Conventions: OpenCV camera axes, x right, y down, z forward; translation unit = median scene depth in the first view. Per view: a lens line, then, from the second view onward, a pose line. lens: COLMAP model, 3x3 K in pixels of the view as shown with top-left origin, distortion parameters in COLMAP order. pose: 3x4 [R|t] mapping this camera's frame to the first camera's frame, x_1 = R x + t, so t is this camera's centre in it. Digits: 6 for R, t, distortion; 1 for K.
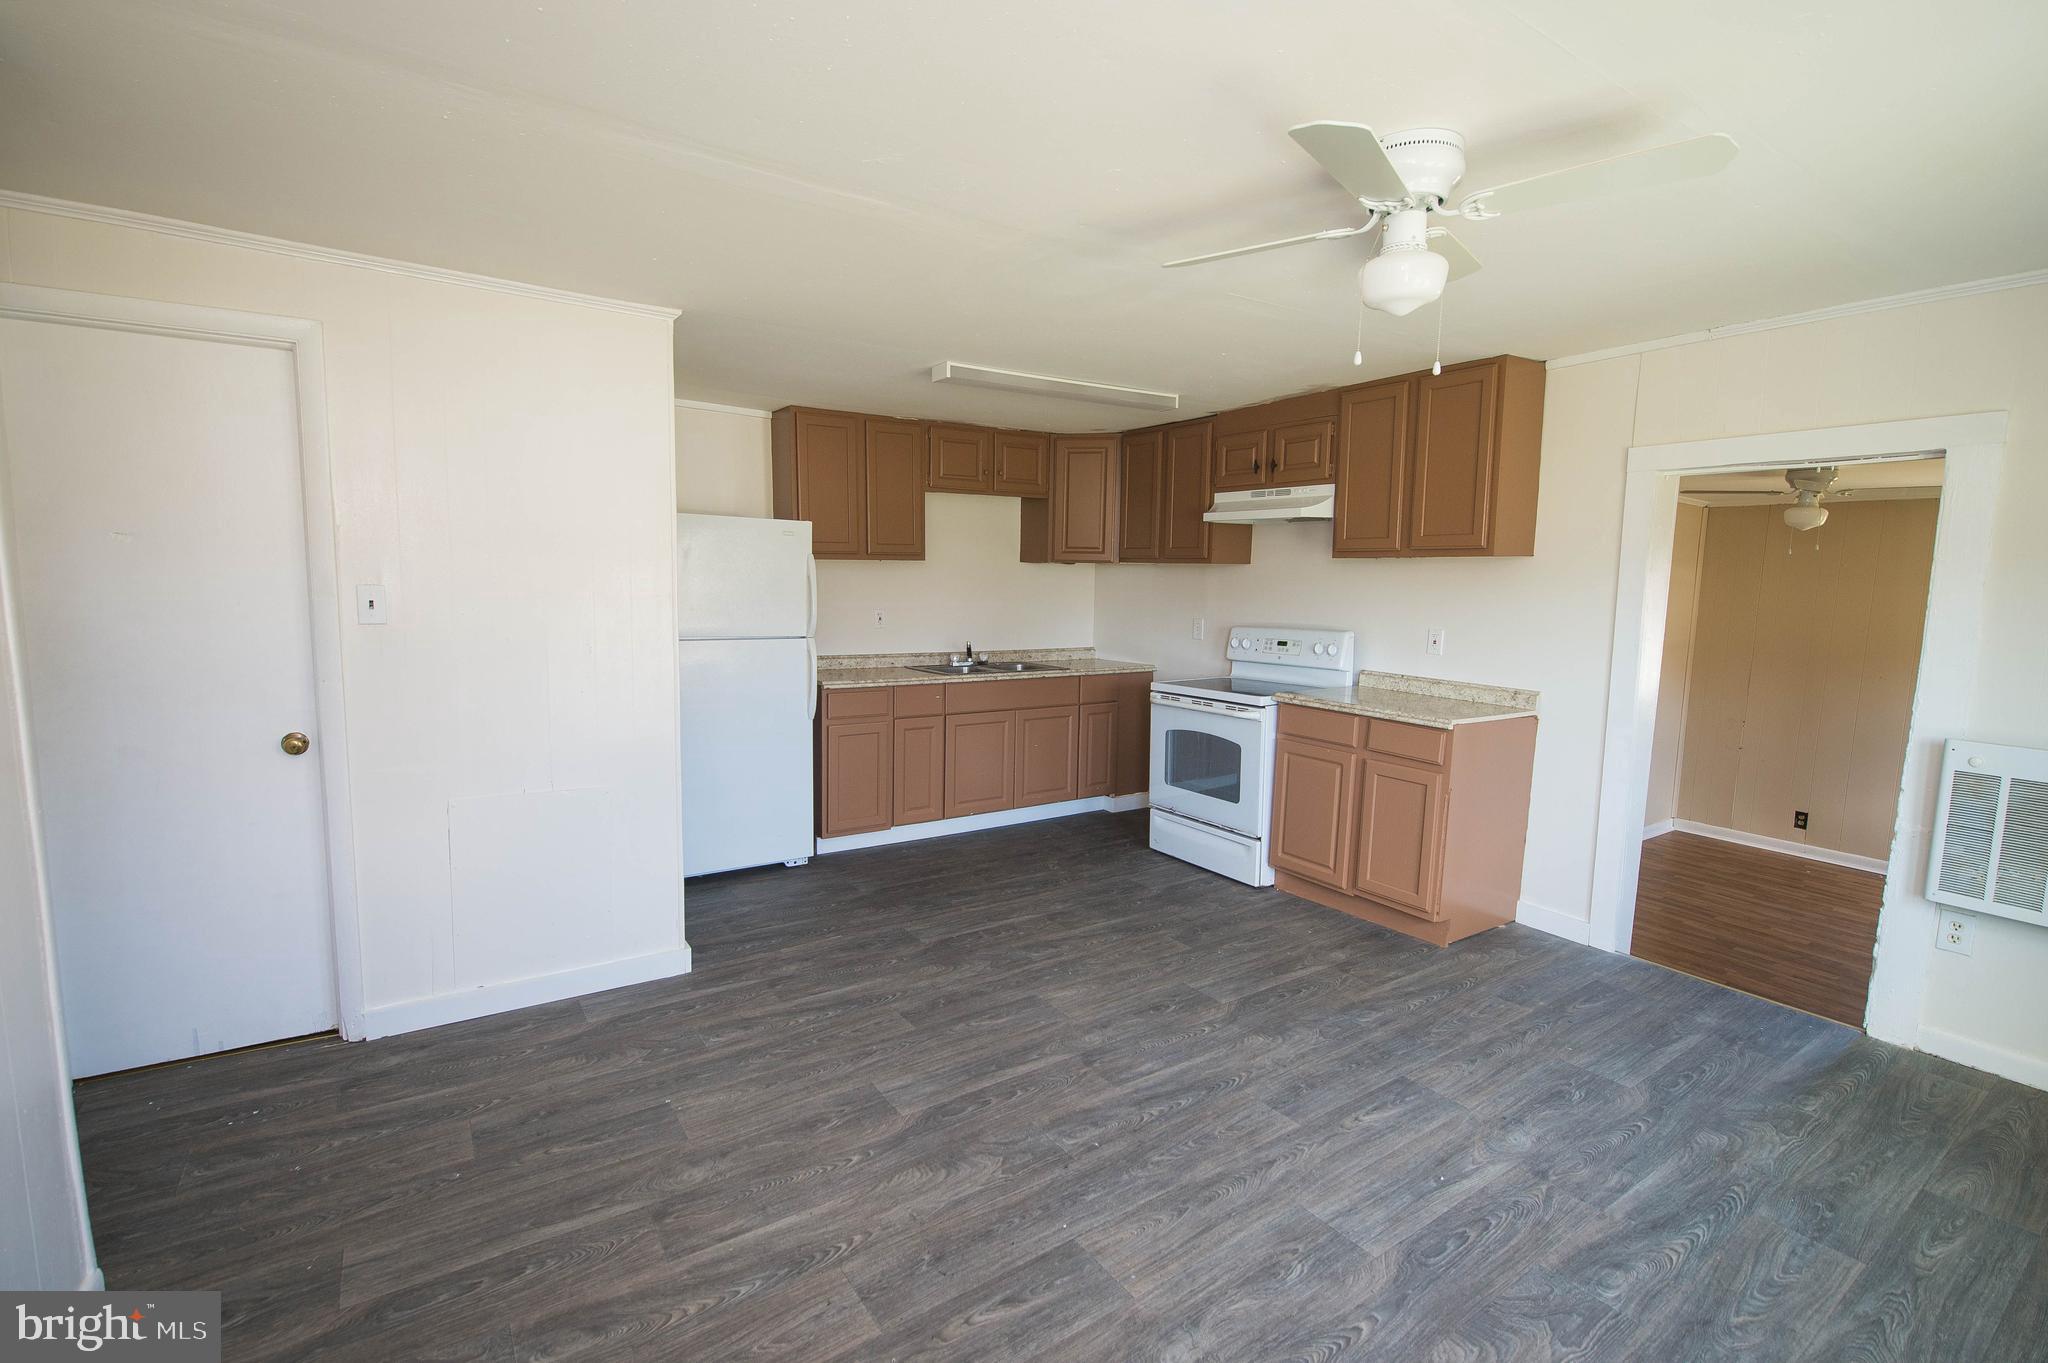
lens RADIAL K [[930.5, 0, 1024.0], [0, 930.5, 681.5], [0, 0, 1]] dist [-0.001997, -0.001120]
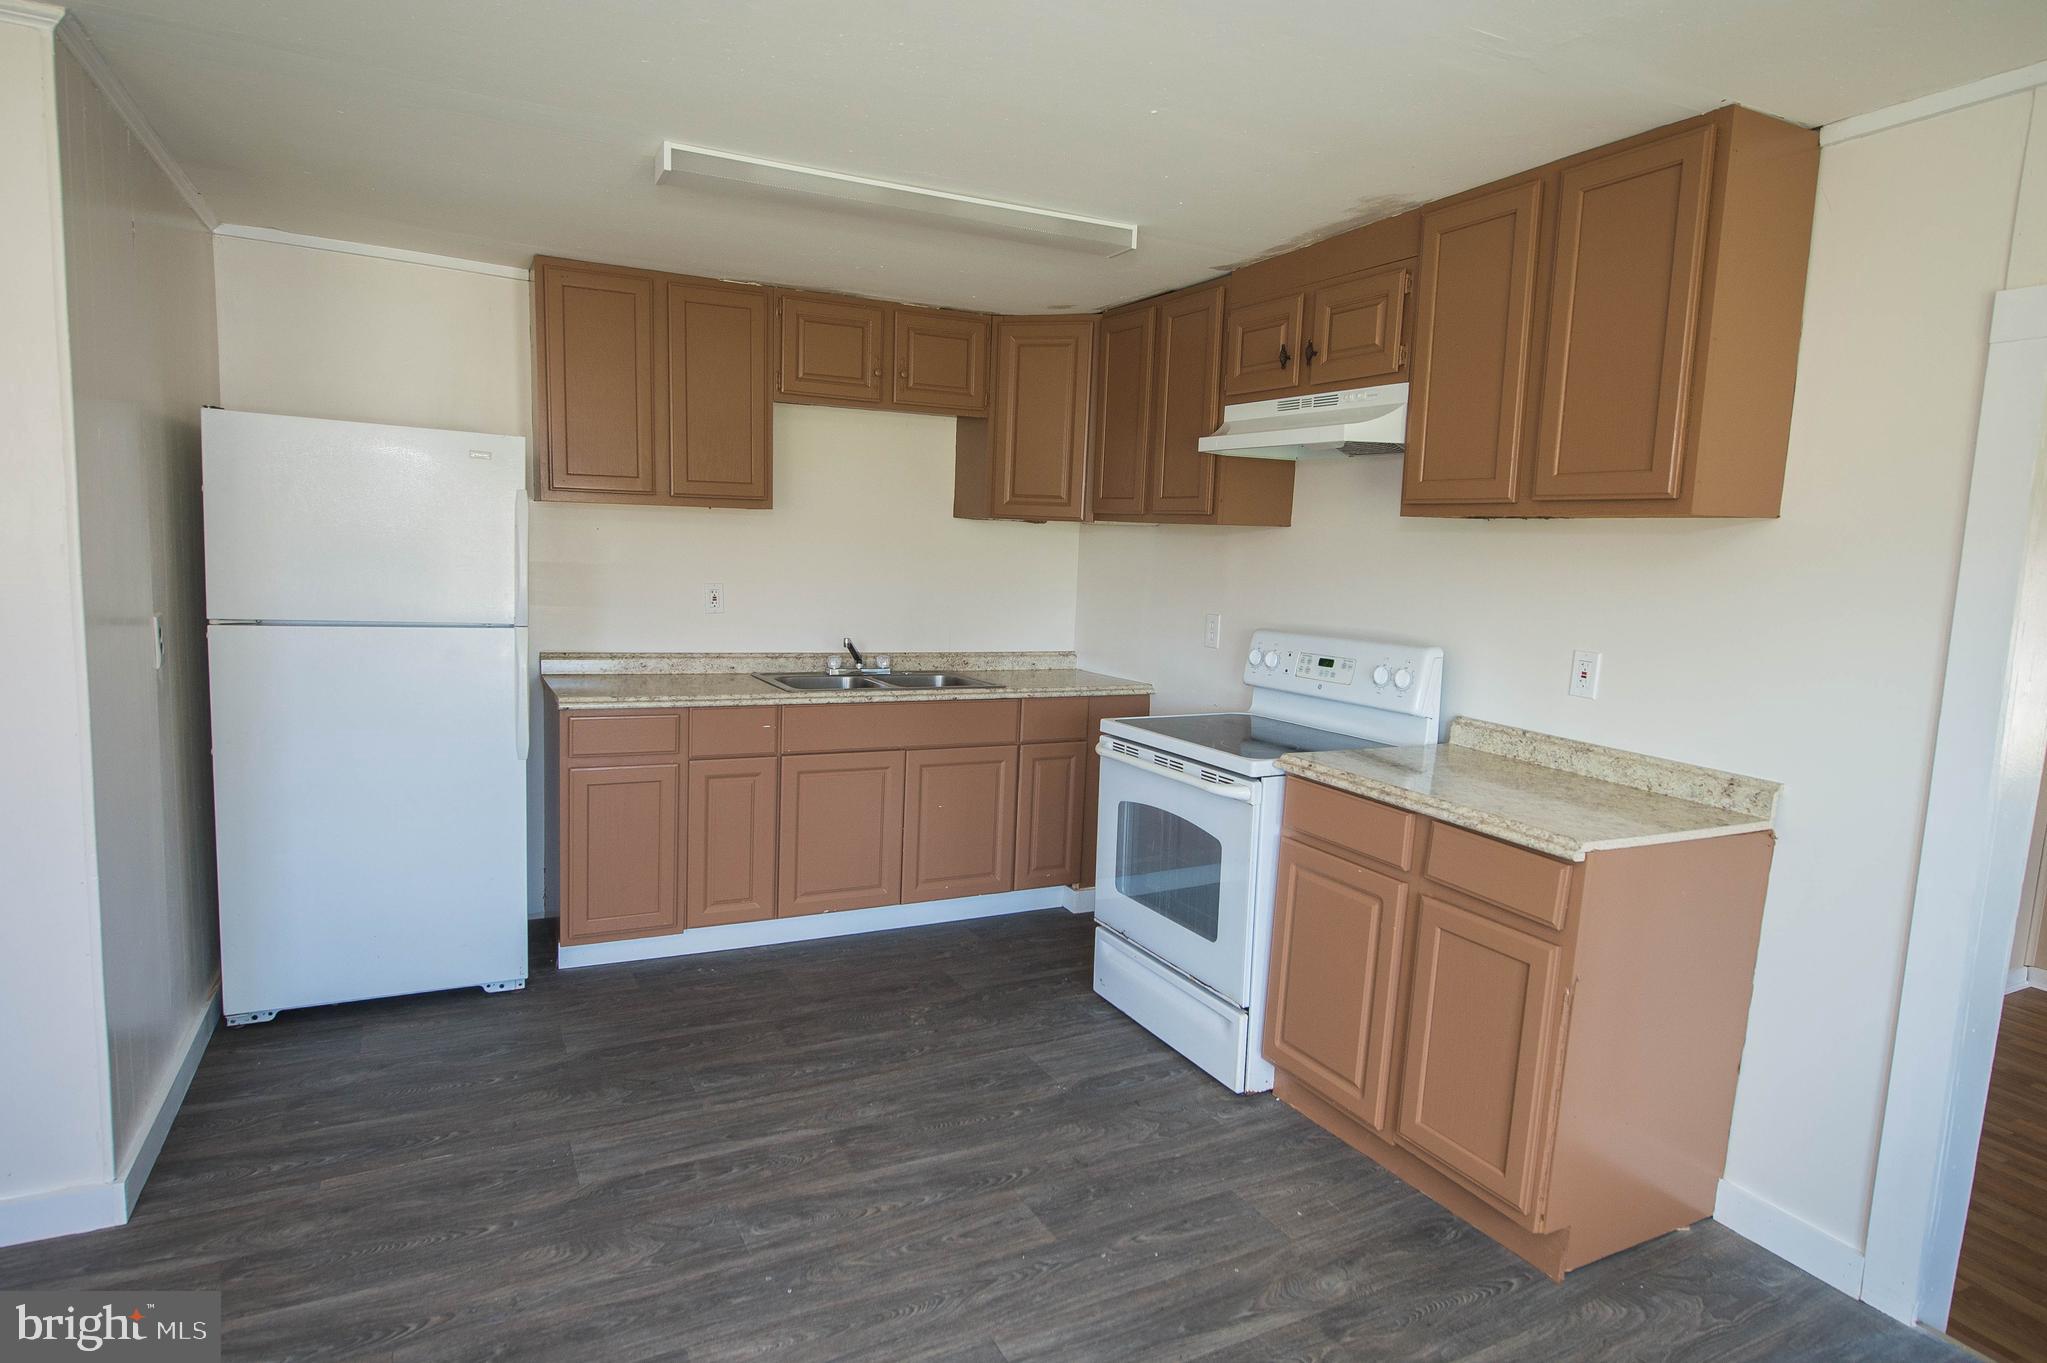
lens RADIAL K [[1129.5, 0, 1023.5], [0, 1129.5, 681.5], [0, 0, 1]] dist [-0.001411, -0.001131]
pose [[0.993146, 0.038970, -0.110192, 0.180088], [-0.038295, 0.999233, 0.008238, -0.029668], [0.110428, -0.003962, 0.993876, 0.293243]]
